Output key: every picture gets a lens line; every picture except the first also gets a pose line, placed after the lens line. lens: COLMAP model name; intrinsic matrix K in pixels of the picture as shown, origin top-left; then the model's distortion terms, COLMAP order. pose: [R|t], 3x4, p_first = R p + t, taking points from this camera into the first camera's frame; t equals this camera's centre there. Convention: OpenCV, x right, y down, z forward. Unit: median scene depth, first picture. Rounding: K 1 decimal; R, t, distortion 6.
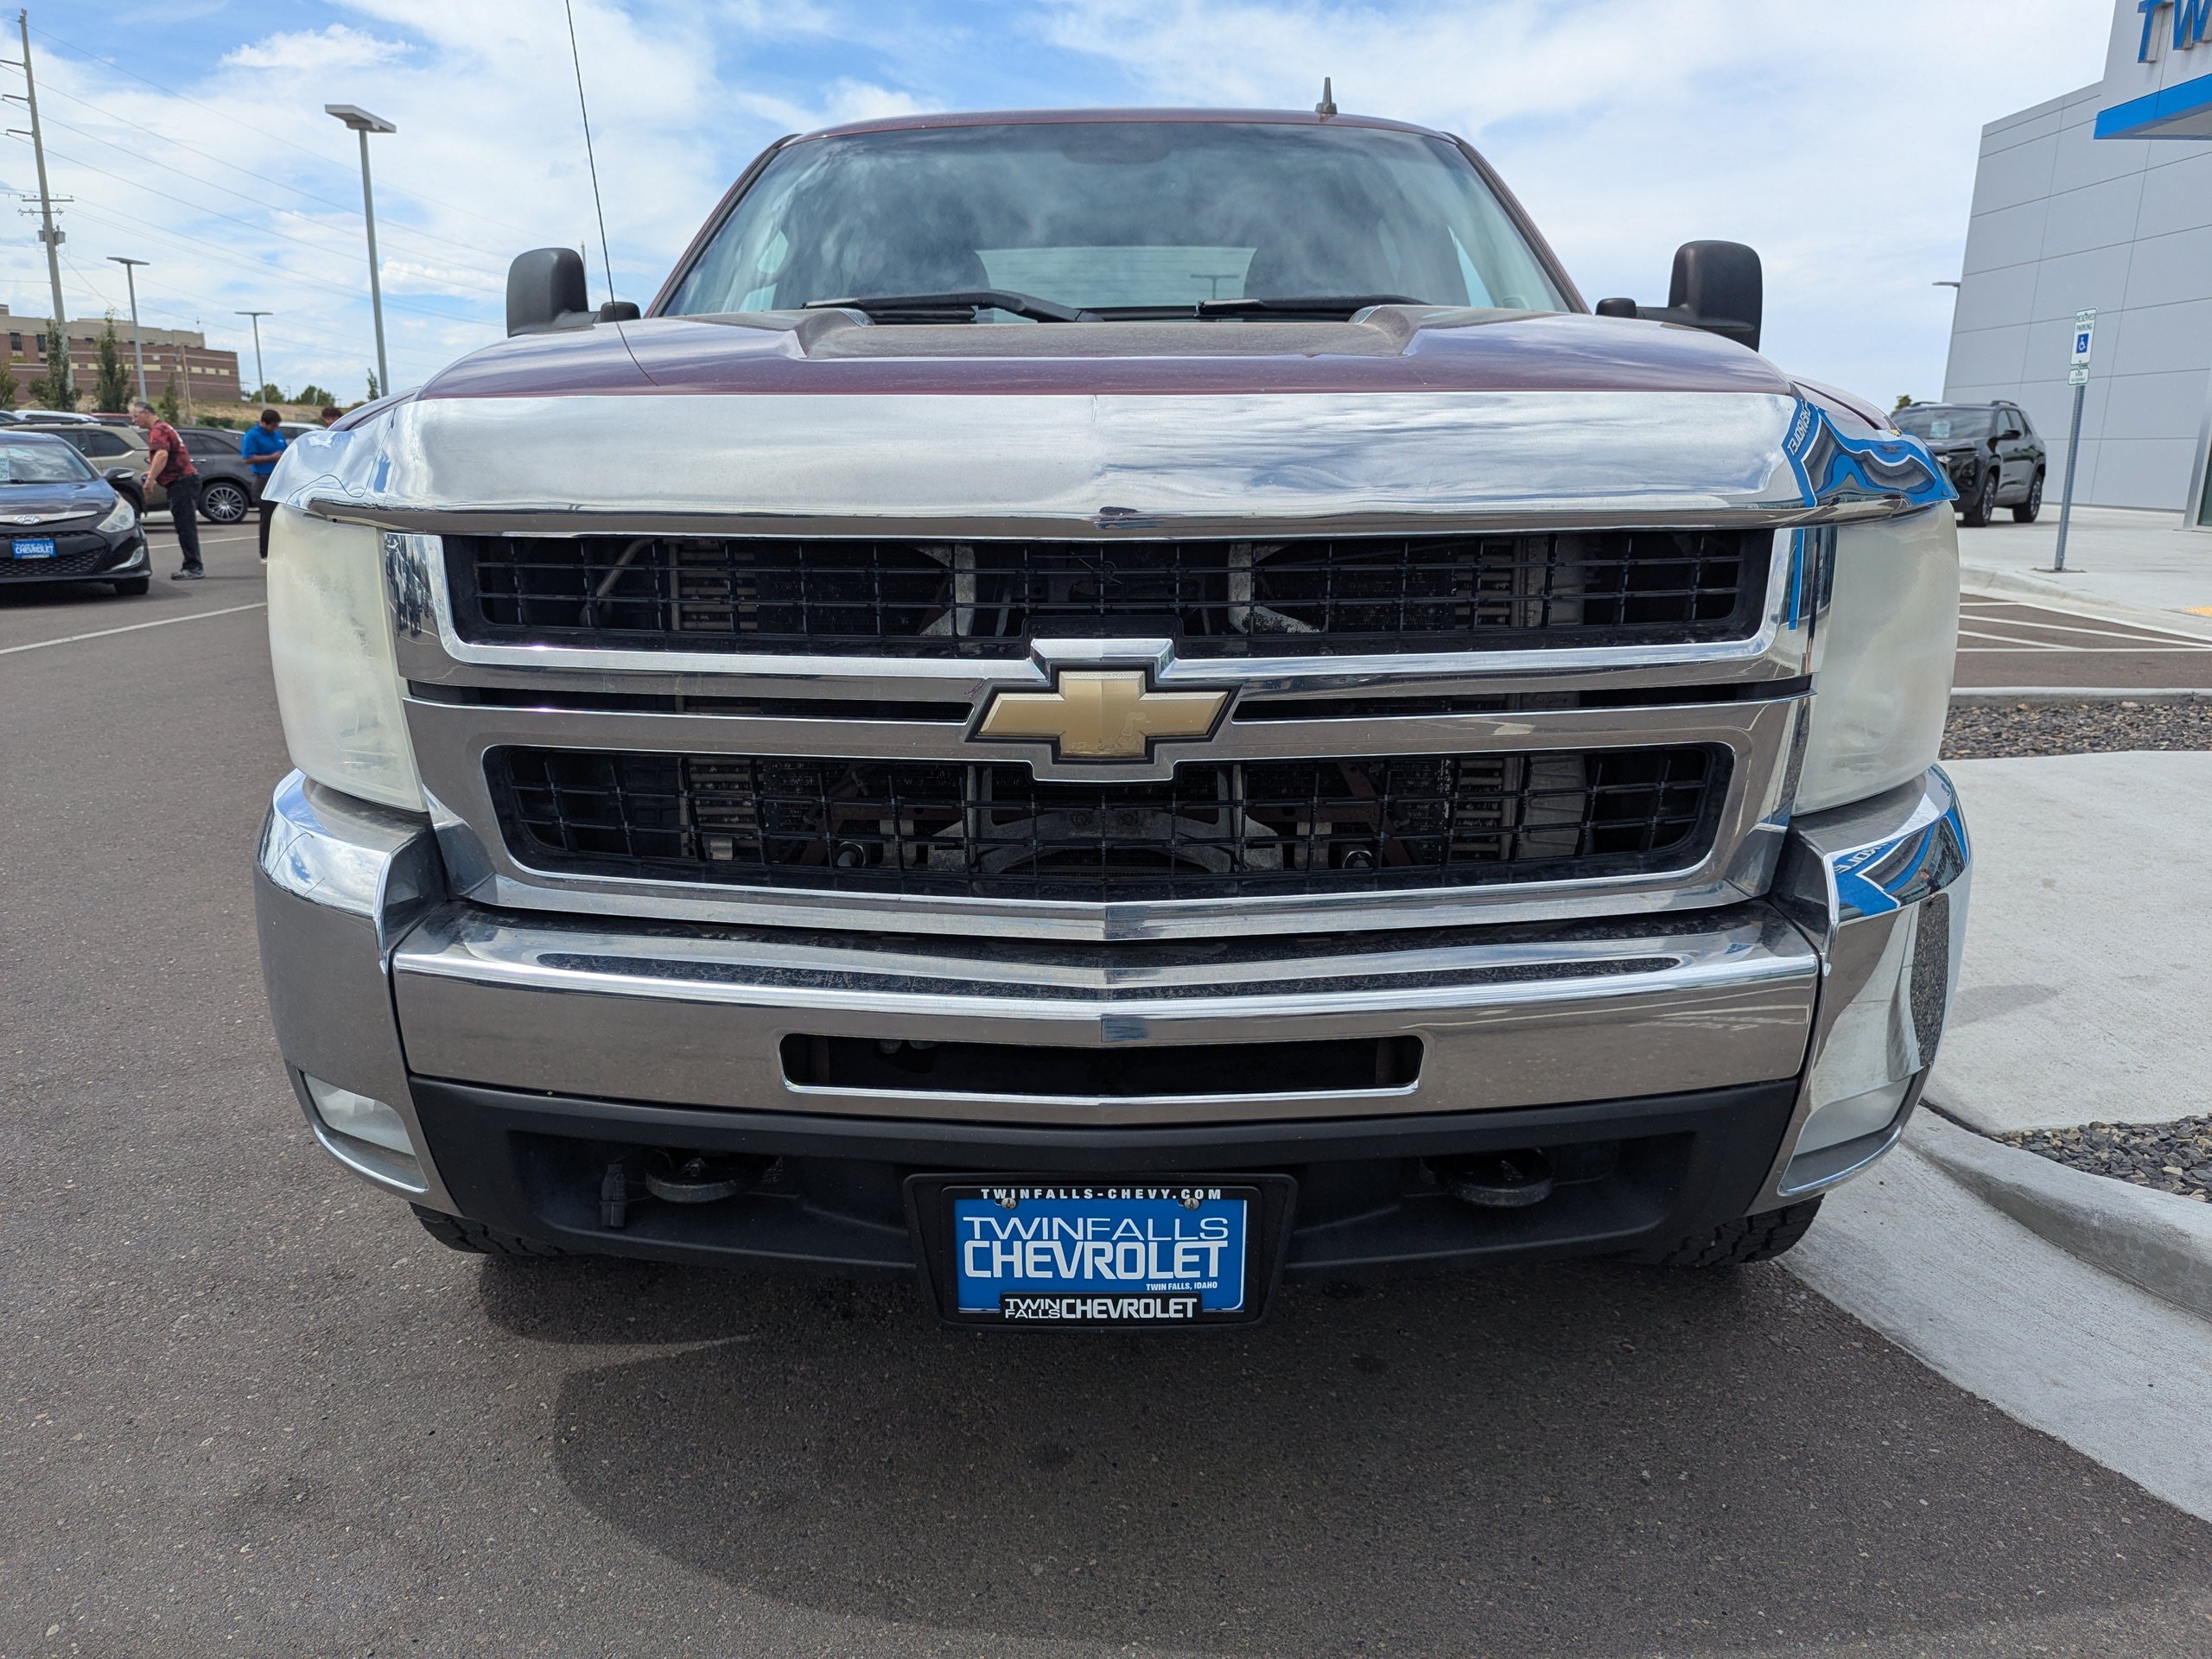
lens RADIAL K [[1586.5, 0, 1079.1], [0, 1586.5, 809.9], [0, 0, 1]] dist [0.054173, -0.061671]
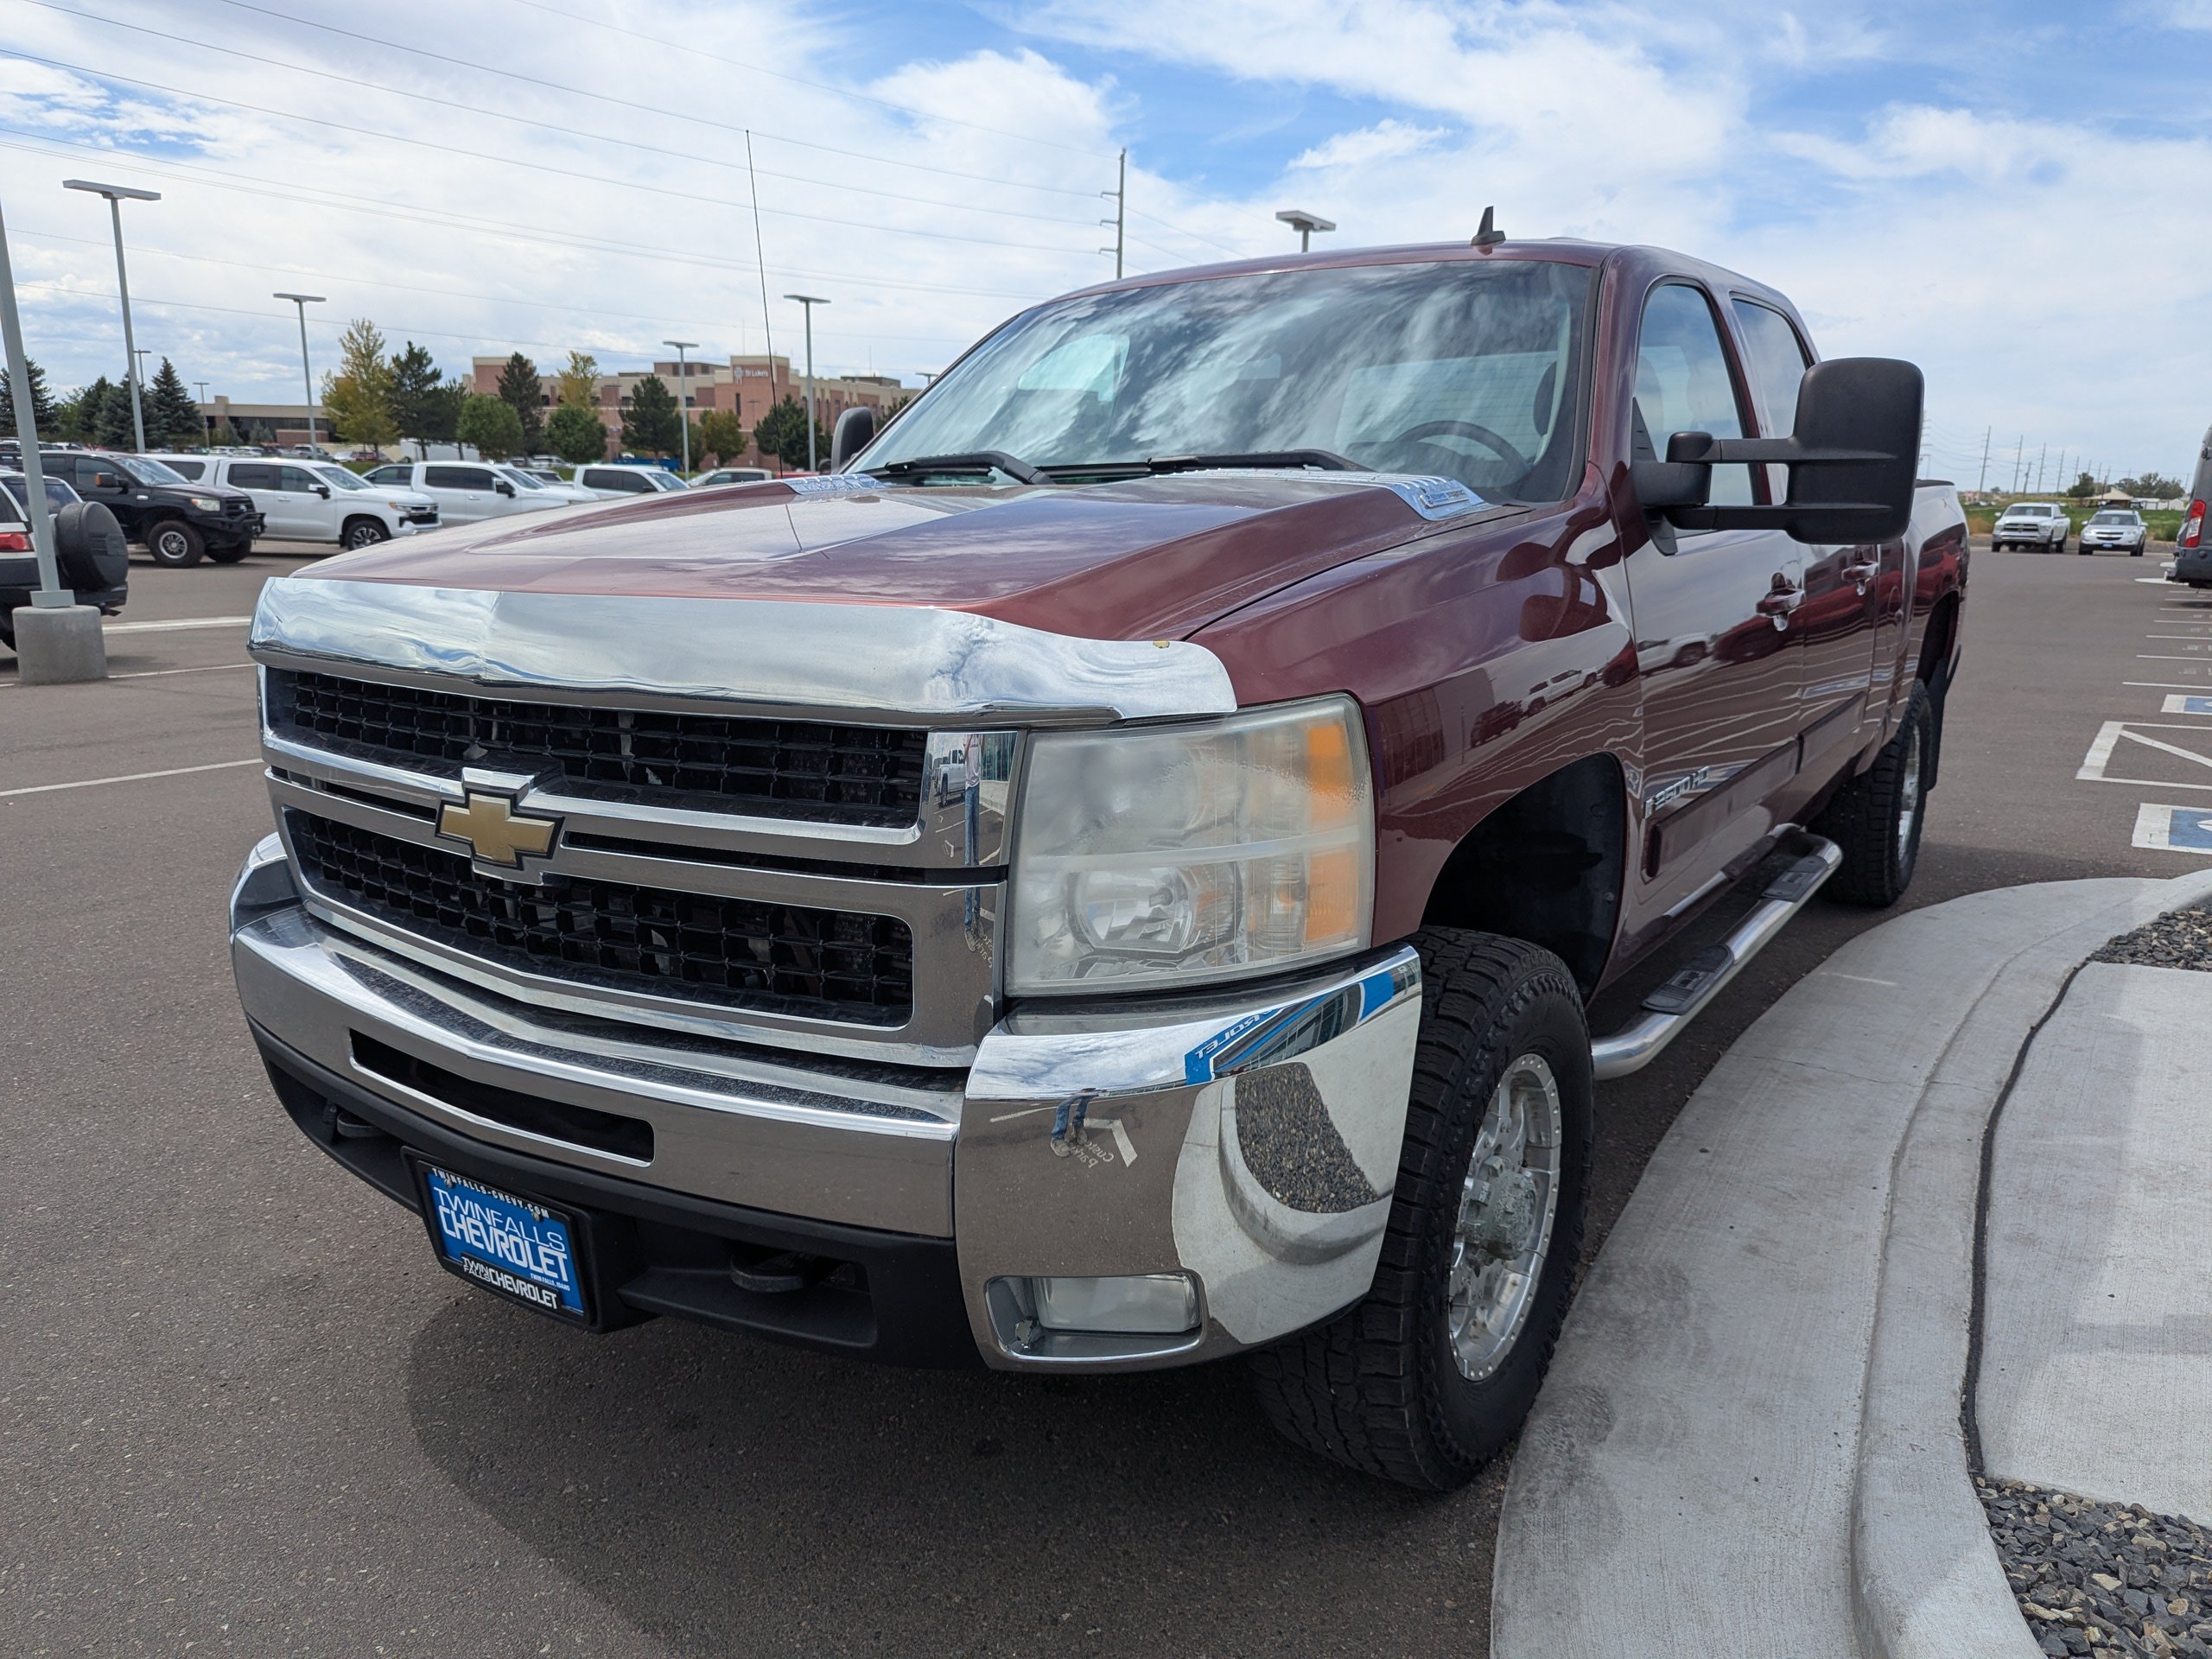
lens RADIAL K [[1590.6, 0, 1088.7], [0, 1590.6, 832.0], [0, 0, 1]] dist [0.055516, -0.056883]
pose [[0.833489, 0.110471, -0.541380, 0.794643], [-0.121846, 0.992437, 0.014922, -0.095025], [0.538934, 0.053527, 0.840646, 0.101653]]
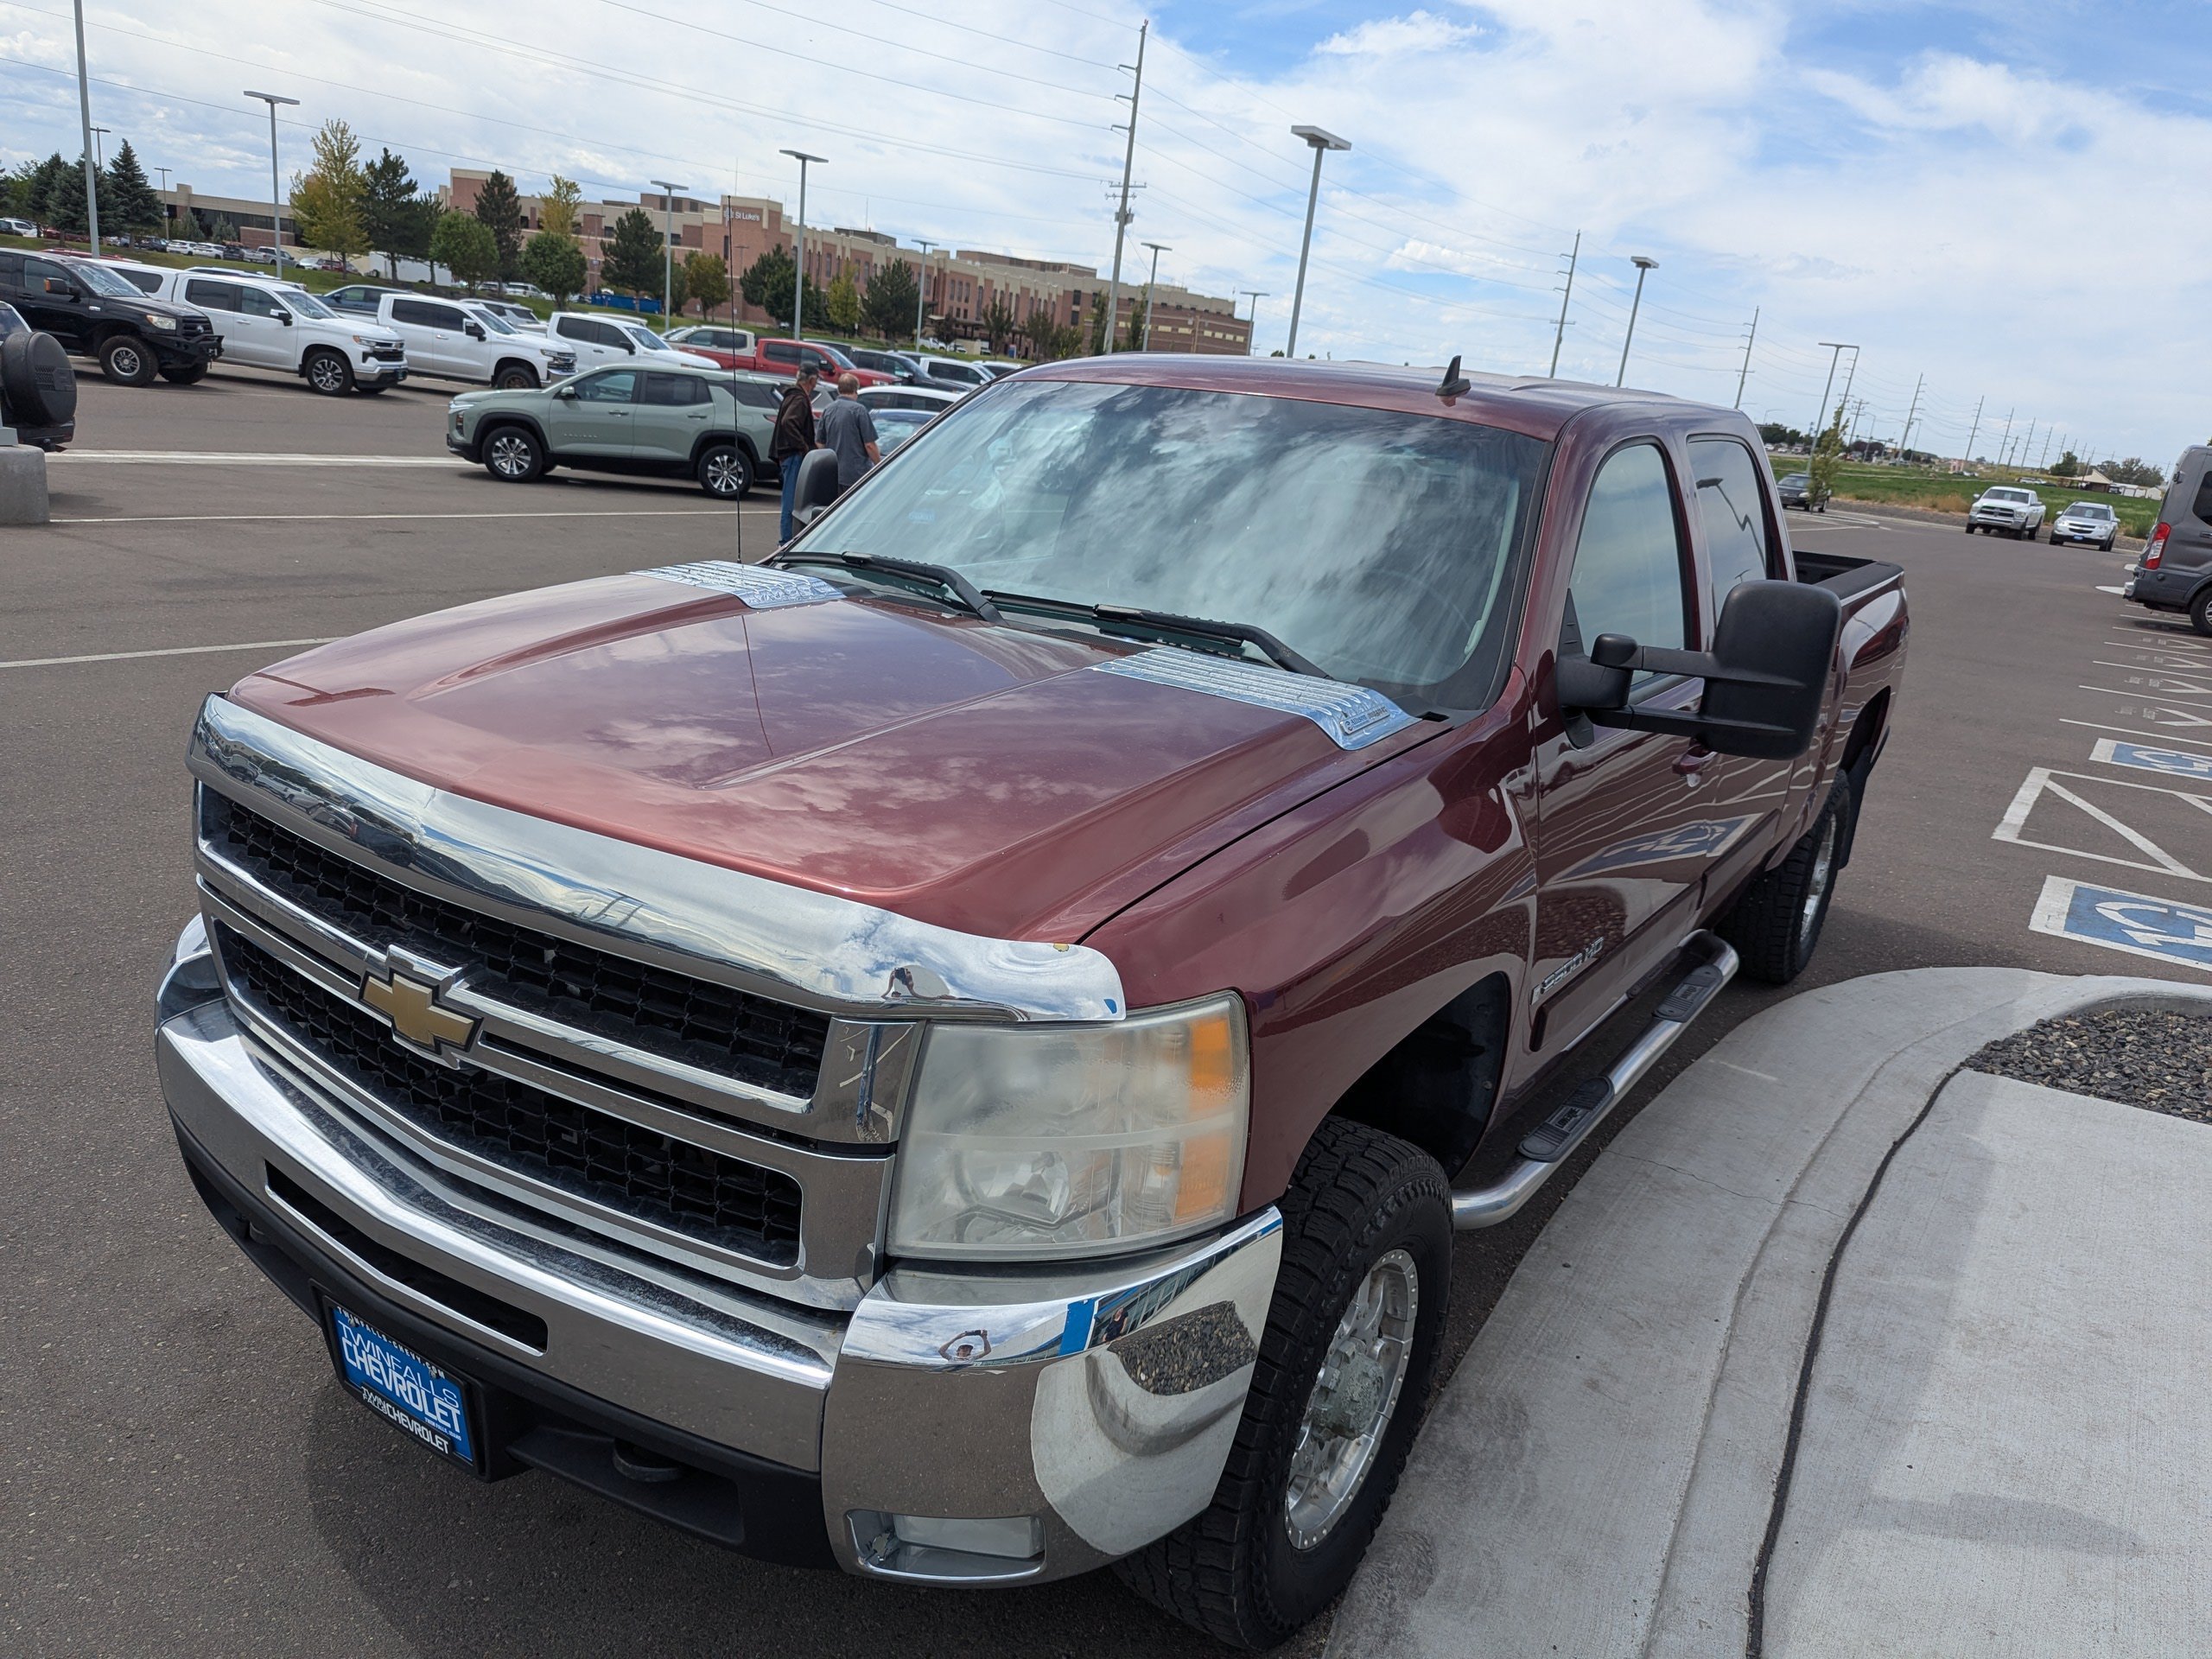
lens RADIAL K [[1594.4, 0, 1096.8], [0, 1594.4, 840.9], [0, 0, 1]] dist [0.040932, -0.033114]
pose [[0.835648, 0.225067, -0.501037, 0.808309], [-0.210762, 0.973756, 0.085898, -0.308163], [0.507220, 0.033819, 0.861153, 0.069698]]
